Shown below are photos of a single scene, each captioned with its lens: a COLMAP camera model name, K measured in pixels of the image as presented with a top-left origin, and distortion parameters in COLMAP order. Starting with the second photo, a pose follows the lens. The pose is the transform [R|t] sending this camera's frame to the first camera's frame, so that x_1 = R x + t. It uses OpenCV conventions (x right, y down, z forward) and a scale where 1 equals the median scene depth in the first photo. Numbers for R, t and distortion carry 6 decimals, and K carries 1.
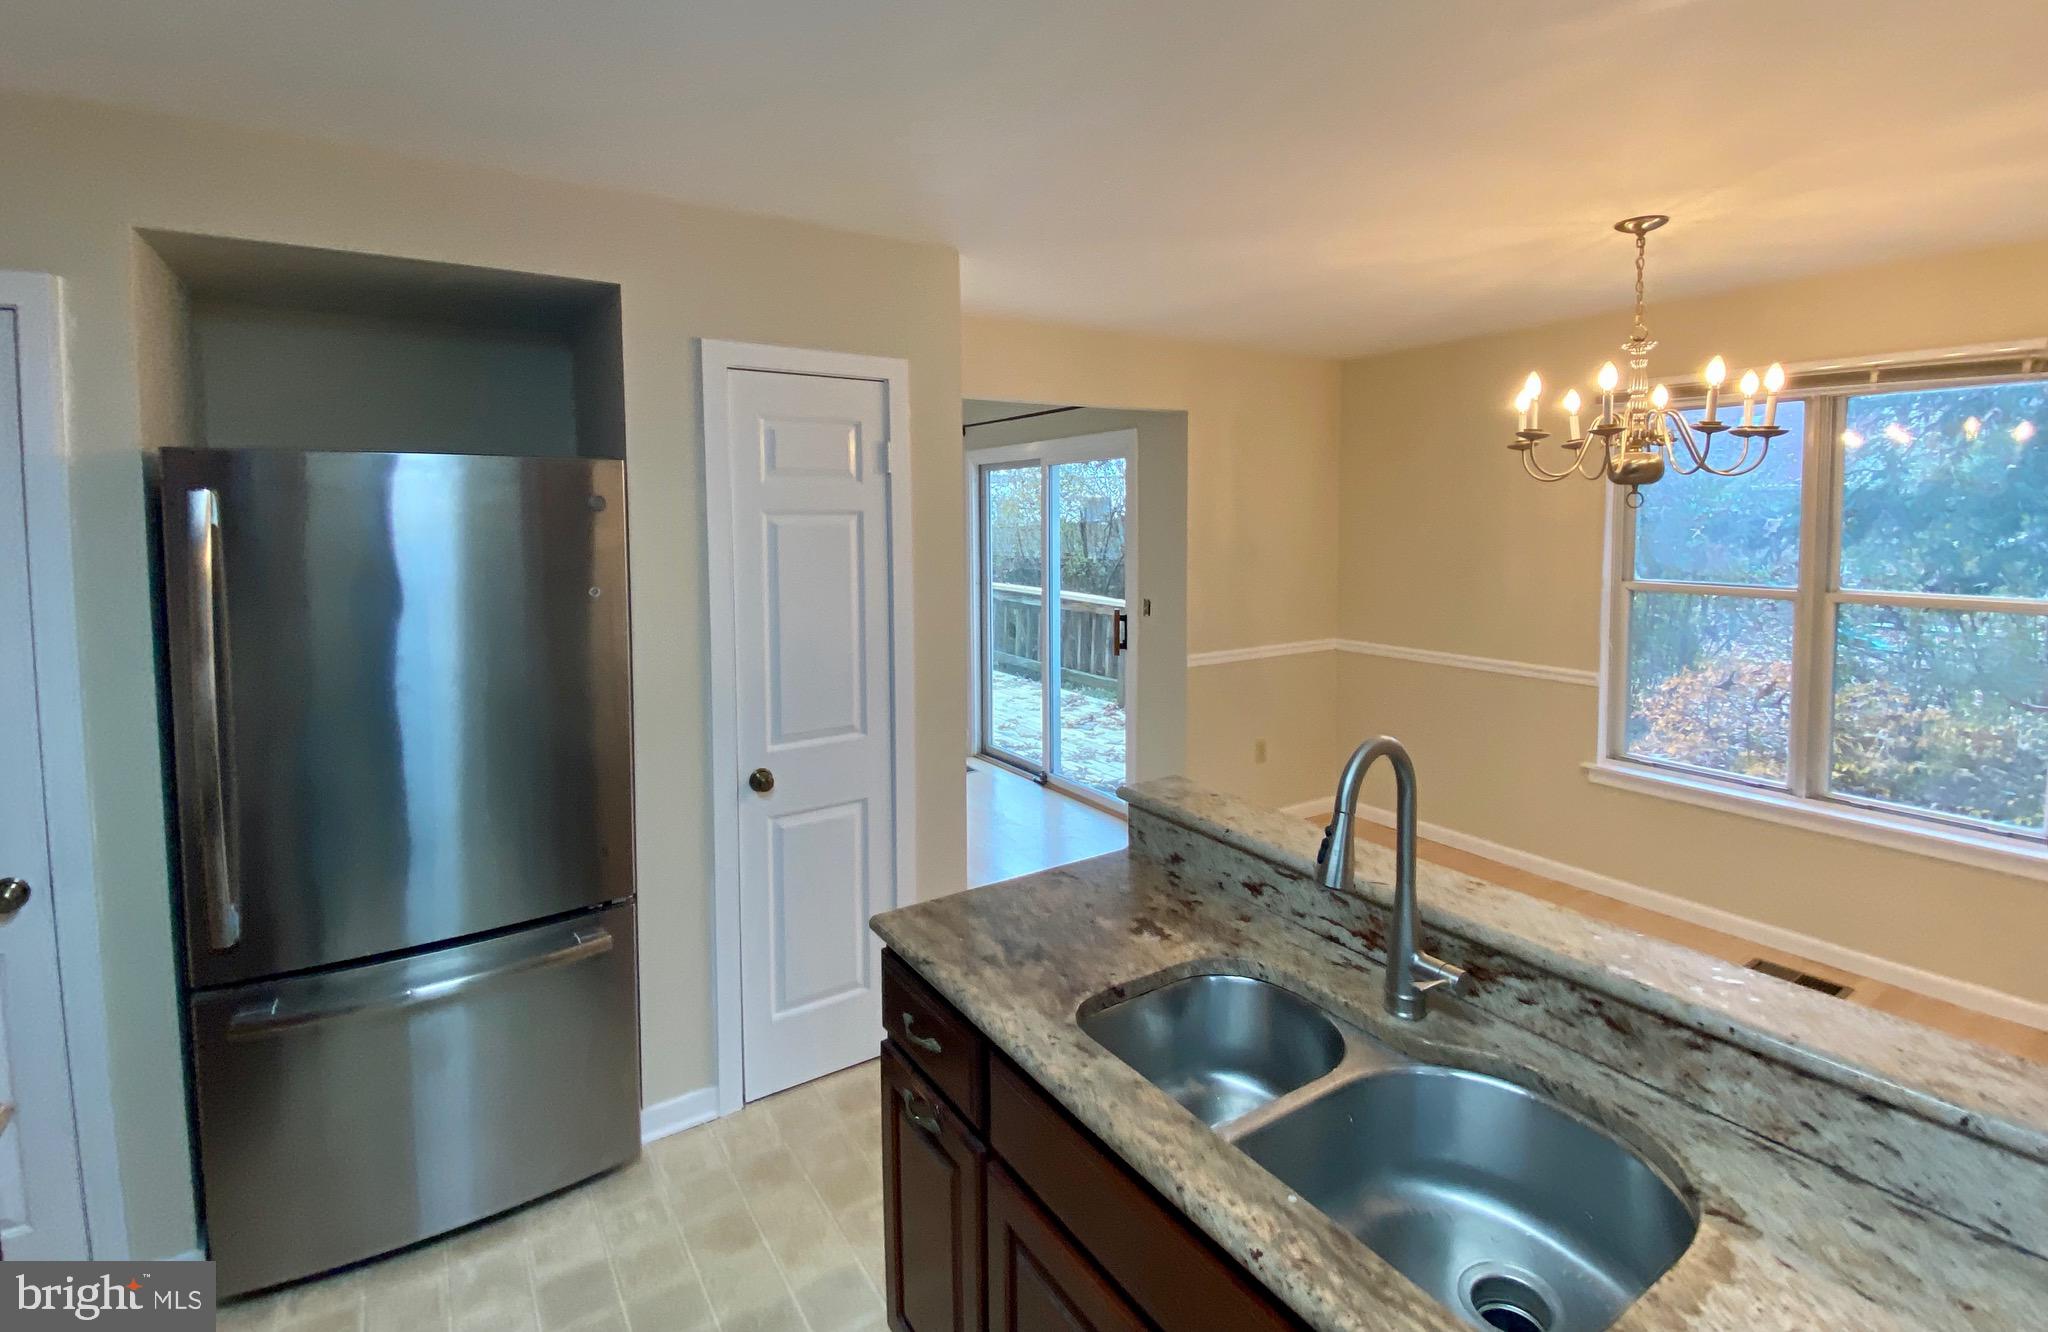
lens RADIAL K [[899.3, 0, 990.1], [0, 899.3, 569.1], [0, 0, 1]] dist [-0.003034, -0.000884]
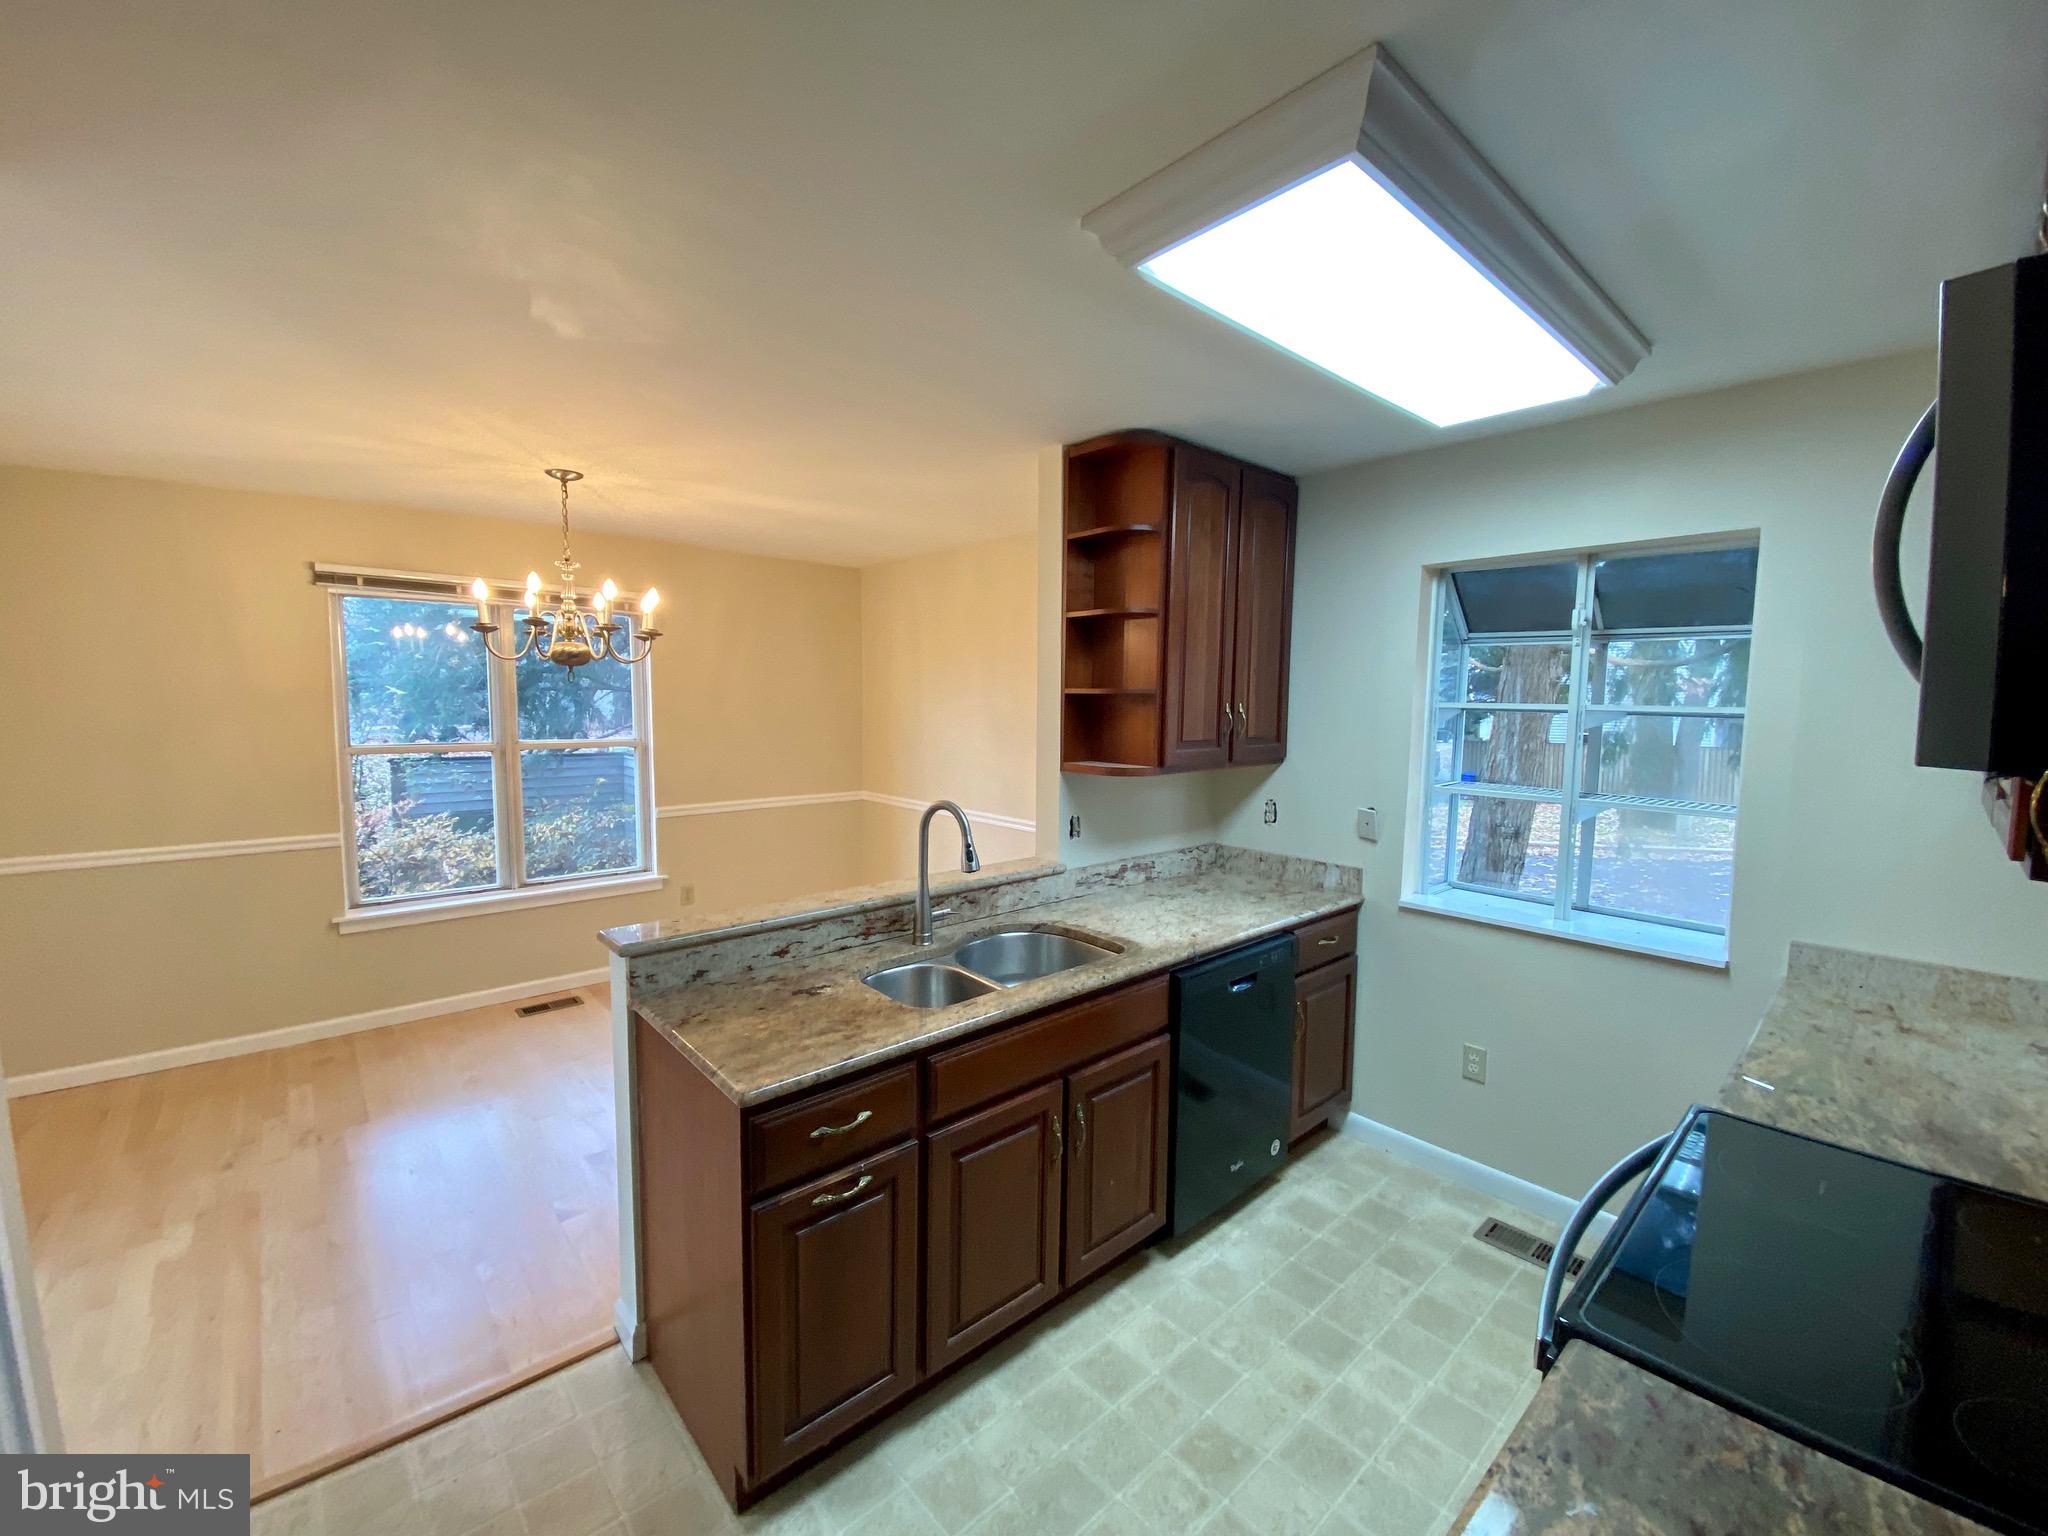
lens RADIAL K [[836.1, 0, 1024.0], [0, 836.1, 768.0], [0, 0, 1]] dist [0.001382, -0.013903]
pose [[-0.154547, -0.081848, 0.984589, -1.090171], [0.052373, 0.994483, 0.090891, -0.030443], [-0.986596, 0.065613, -0.149408, 0.856462]]
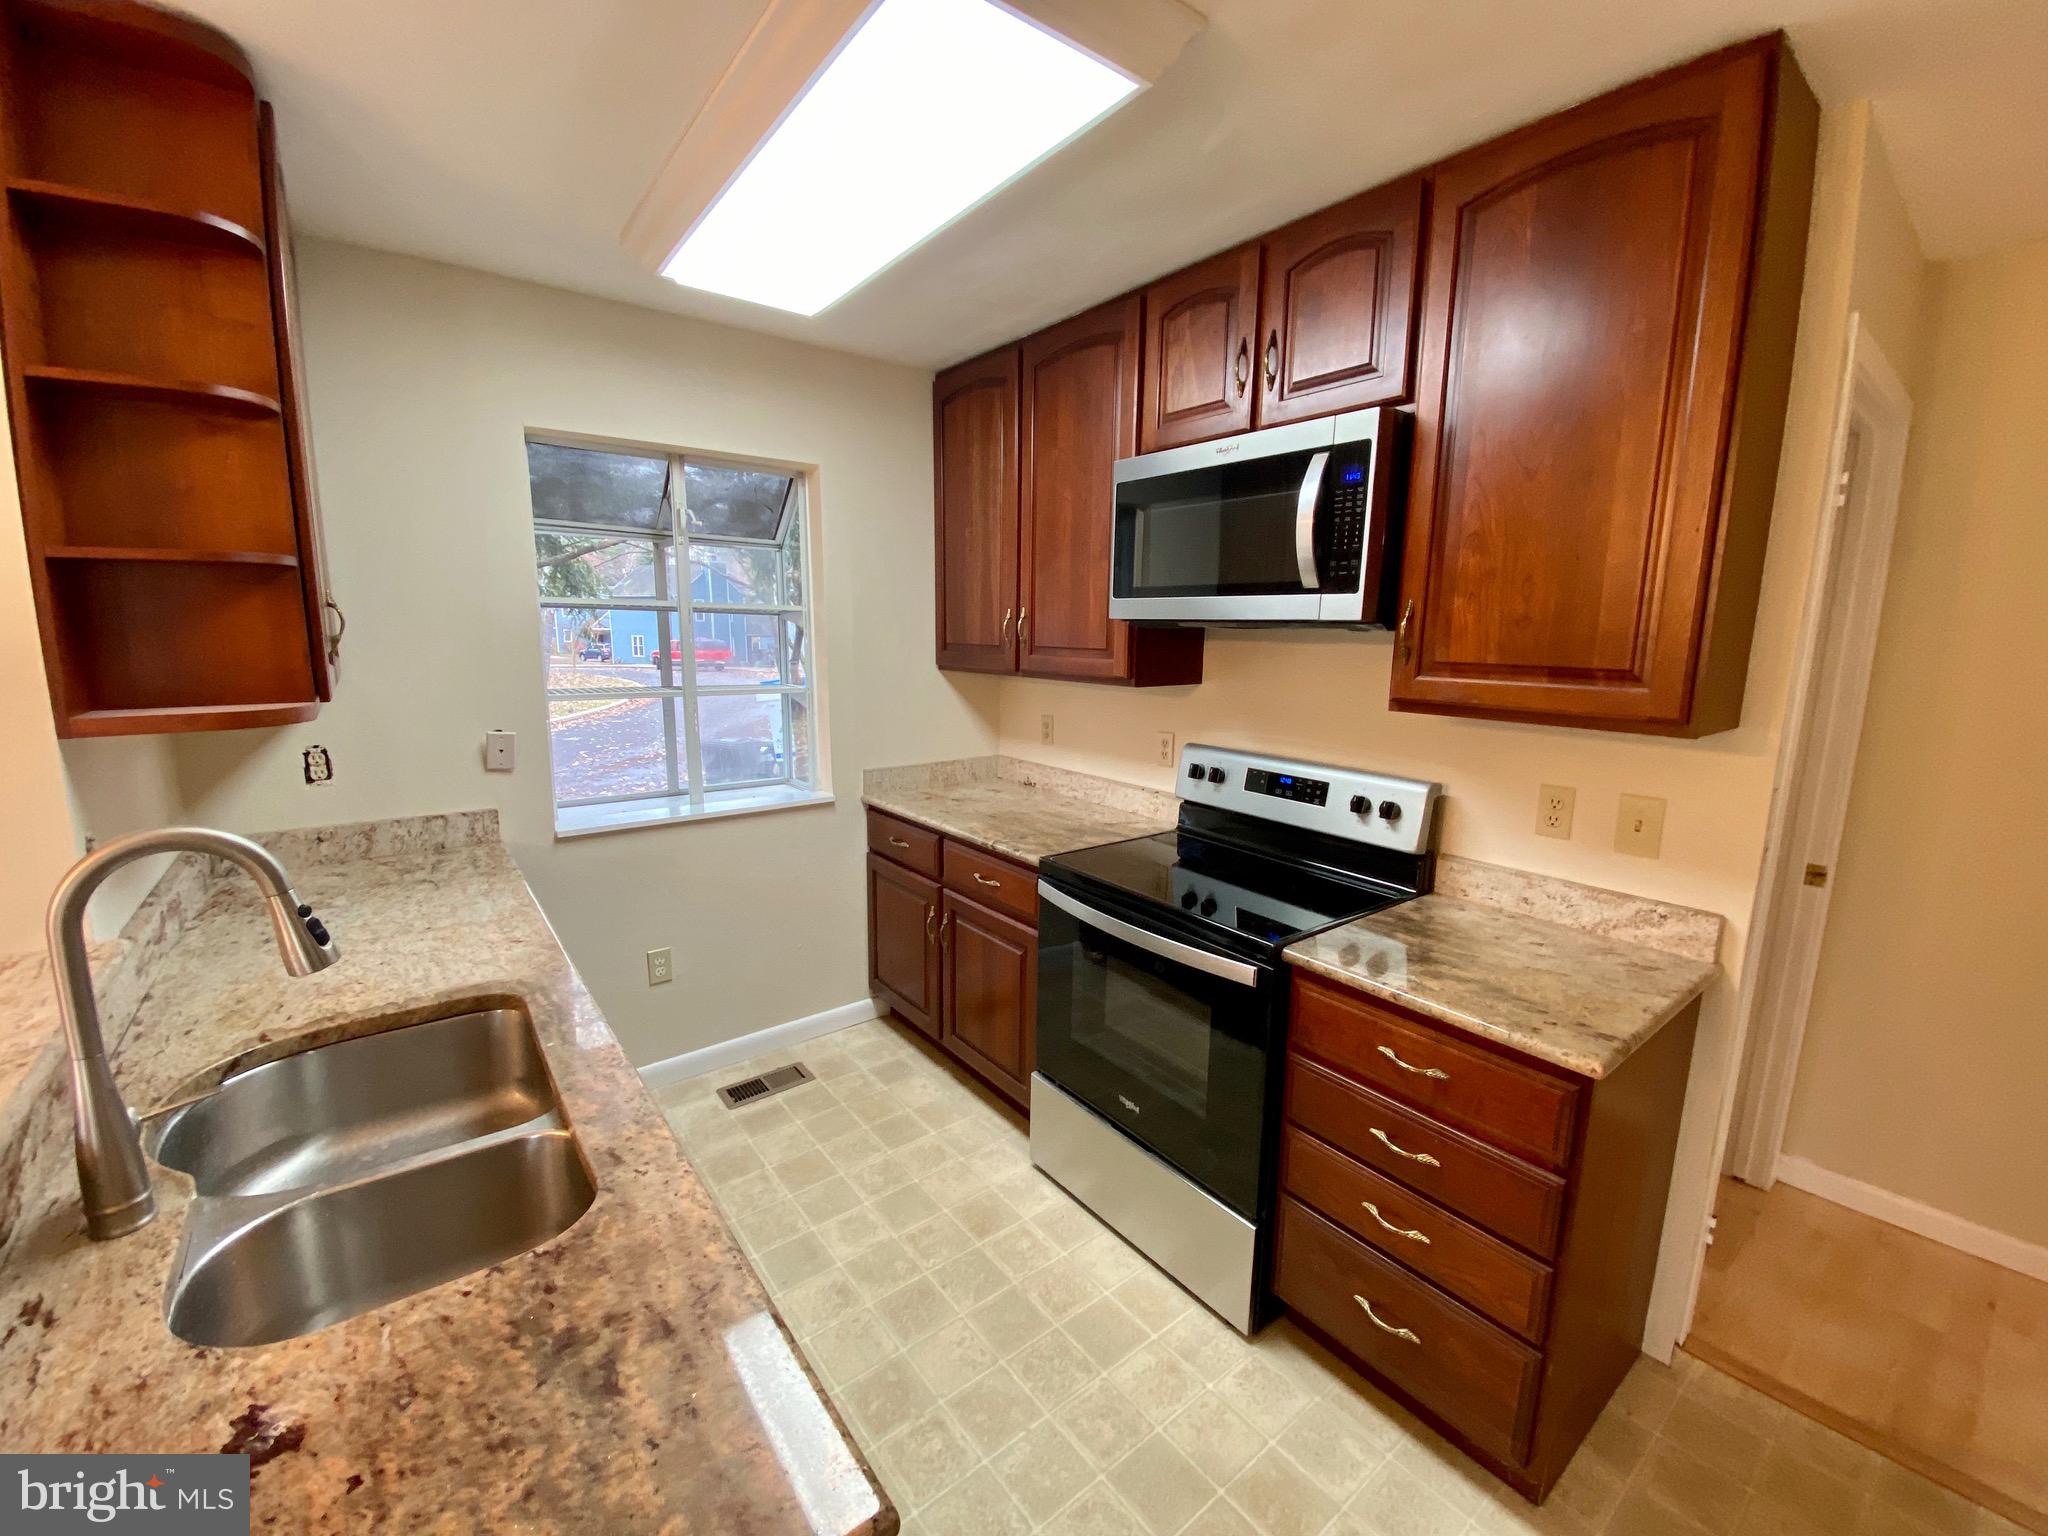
lens RADIAL K [[836.1, 0, 1024.0], [0, 836.1, 768.0], [0, 0, 1]] dist [0.001382, -0.013903]
pose [[-0.993874, 0.012947, -0.109762, -0.162575], [-0.013159, 0.972189, 0.233826, -0.025472], [0.109737, 0.233838, -0.966063, 1.355916]]
